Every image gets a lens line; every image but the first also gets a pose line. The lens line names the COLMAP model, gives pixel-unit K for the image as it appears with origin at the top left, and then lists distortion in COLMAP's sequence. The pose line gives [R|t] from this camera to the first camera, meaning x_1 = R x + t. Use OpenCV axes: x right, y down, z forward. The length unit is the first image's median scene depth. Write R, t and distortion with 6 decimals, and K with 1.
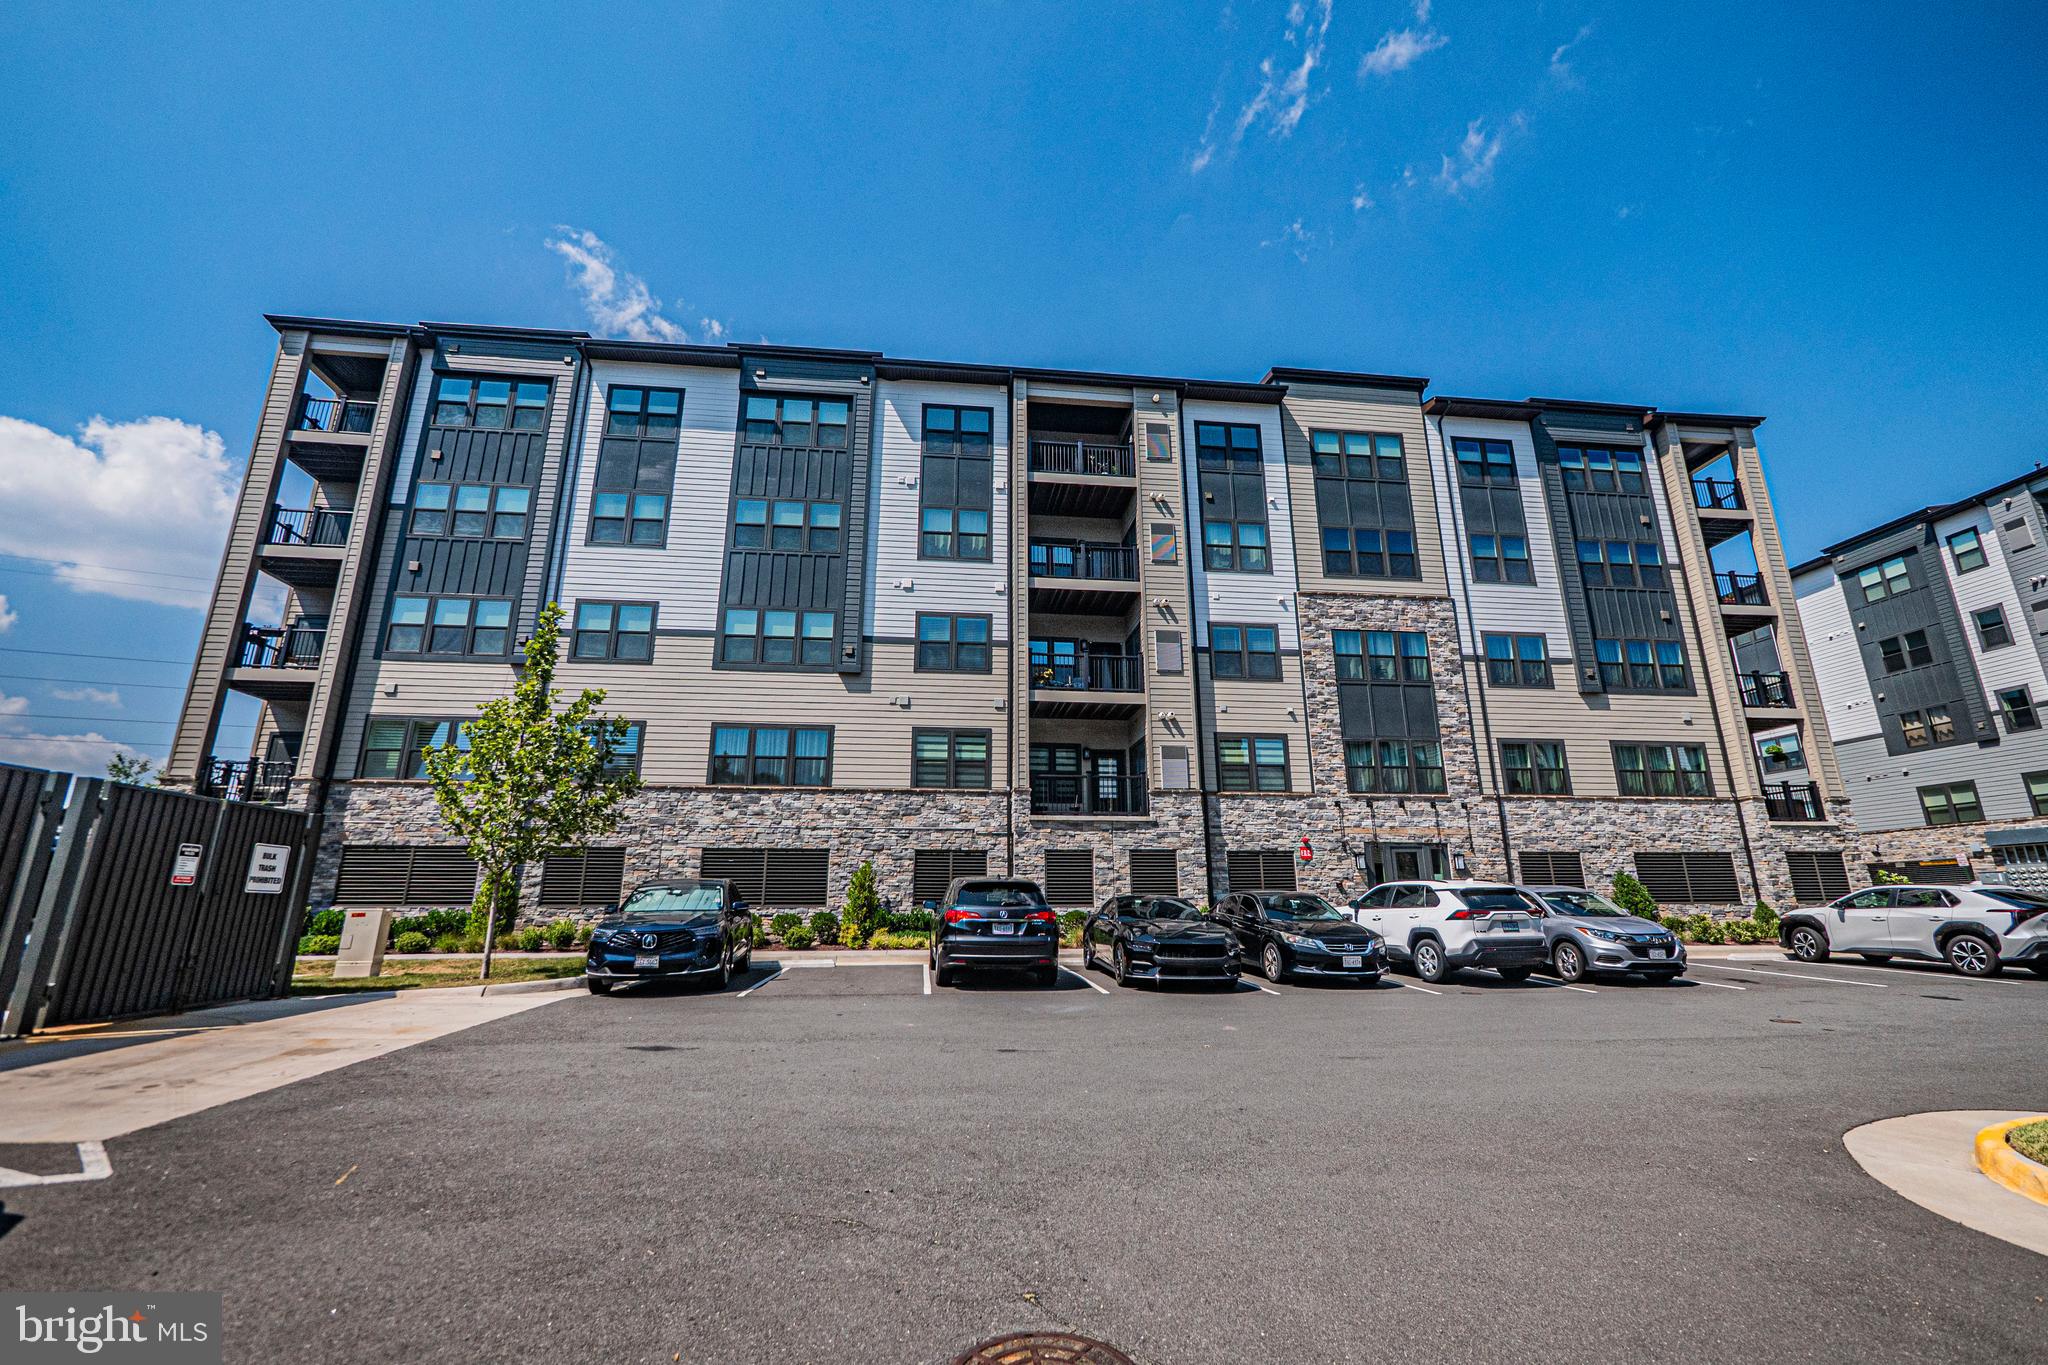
lens RADIAL K [[865.0, 0, 1025.4], [0, 865.0, 680.6], [0, 0, 1]] dist [-0.004509, 0.001667]
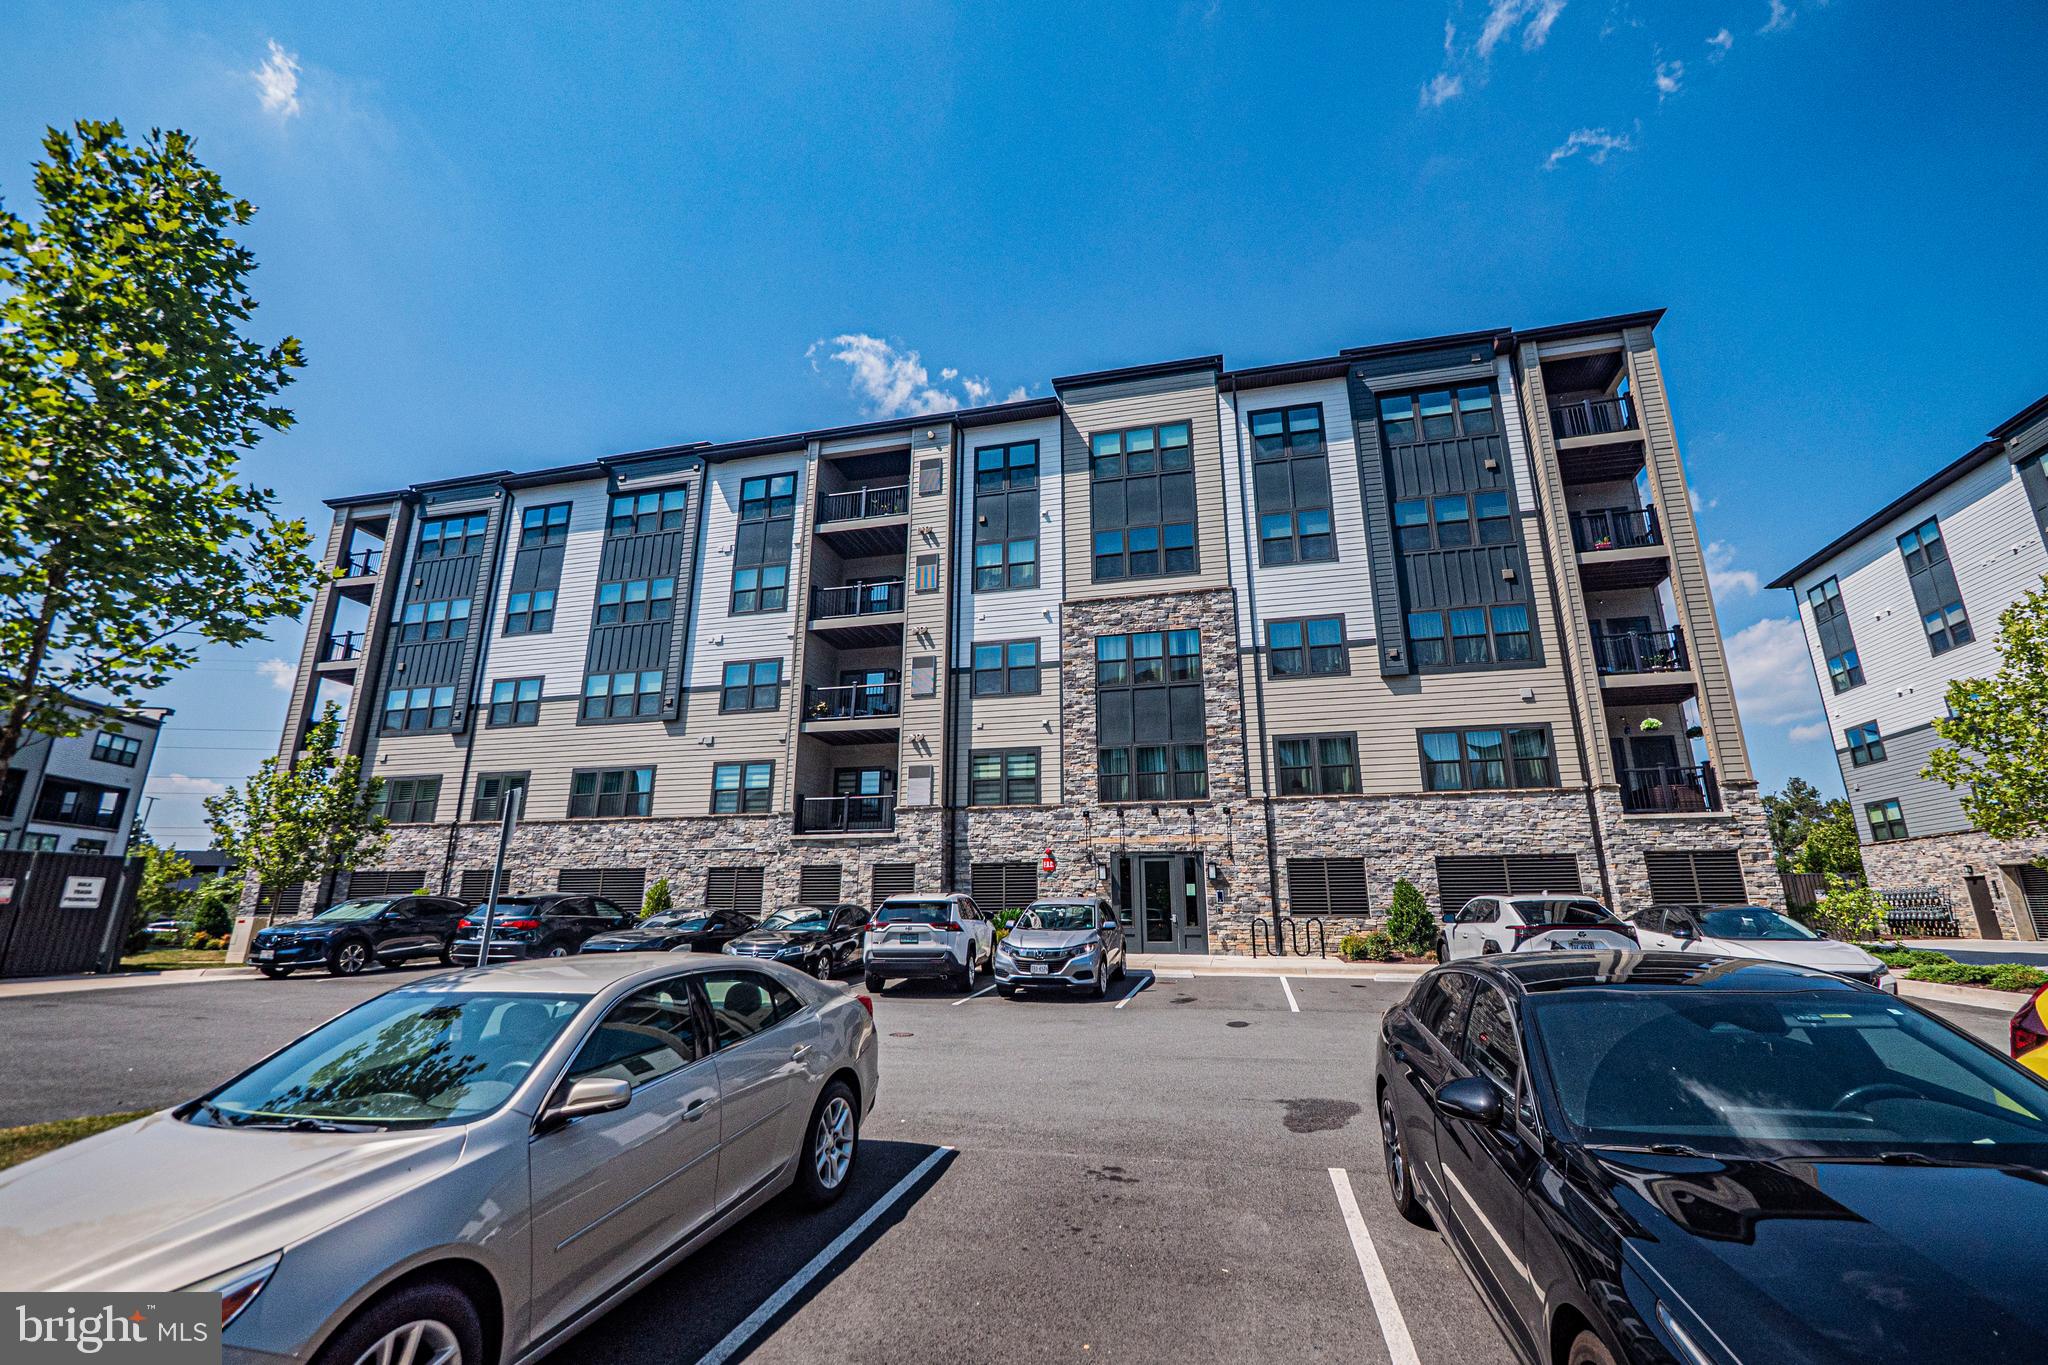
lens RADIAL K [[865.0, 0, 1072.0], [0, 865.0, 691.0], [0, 0, 1]] dist [-0.004509, 0.001667]
pose [[0.937412, -0.085389, -0.337592, 0.667727], [0.085964, 0.996210, -0.013276, 0.013735], [0.337446, -0.016575, 0.941199, 0.063585]]
